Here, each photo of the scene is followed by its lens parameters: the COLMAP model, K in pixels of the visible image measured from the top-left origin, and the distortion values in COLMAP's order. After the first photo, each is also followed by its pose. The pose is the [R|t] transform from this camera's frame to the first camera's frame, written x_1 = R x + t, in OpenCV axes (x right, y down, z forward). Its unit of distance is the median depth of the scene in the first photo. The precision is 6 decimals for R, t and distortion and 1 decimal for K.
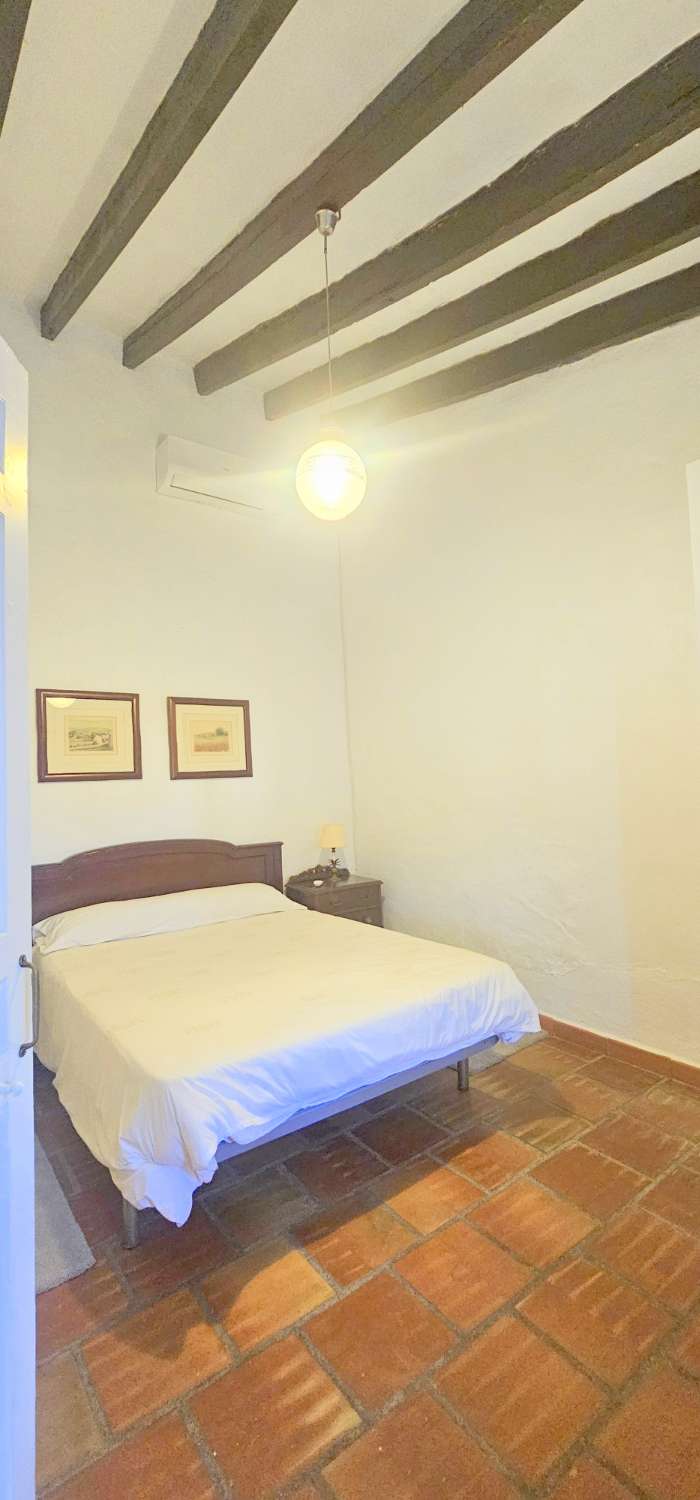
lens RADIAL K [[624.4, 0, 343.8], [0, 624.4, 738.4], [0, 0, 1]] dist [0.000805, 0.000677]
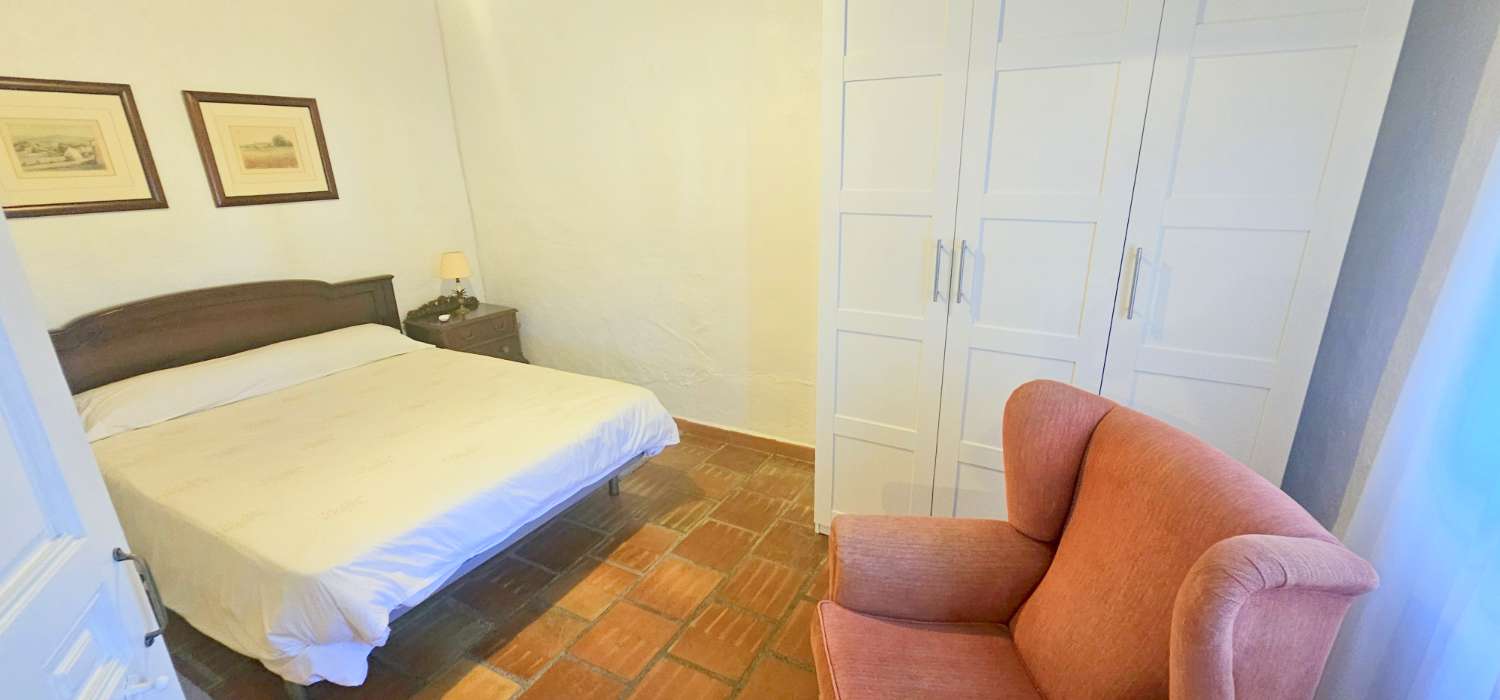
lens RADIAL K [[624.4, 0, 756.2], [0, 624.4, 348.5], [0, 0, 1]] dist [0.000805, 0.000677]
pose [[0.902918, -0.107434, 0.416170, -0.025586], [-0.041061, 0.942268, 0.332332, -0.098456], [-0.427848, -0.317157, 0.846379, 0.002449]]
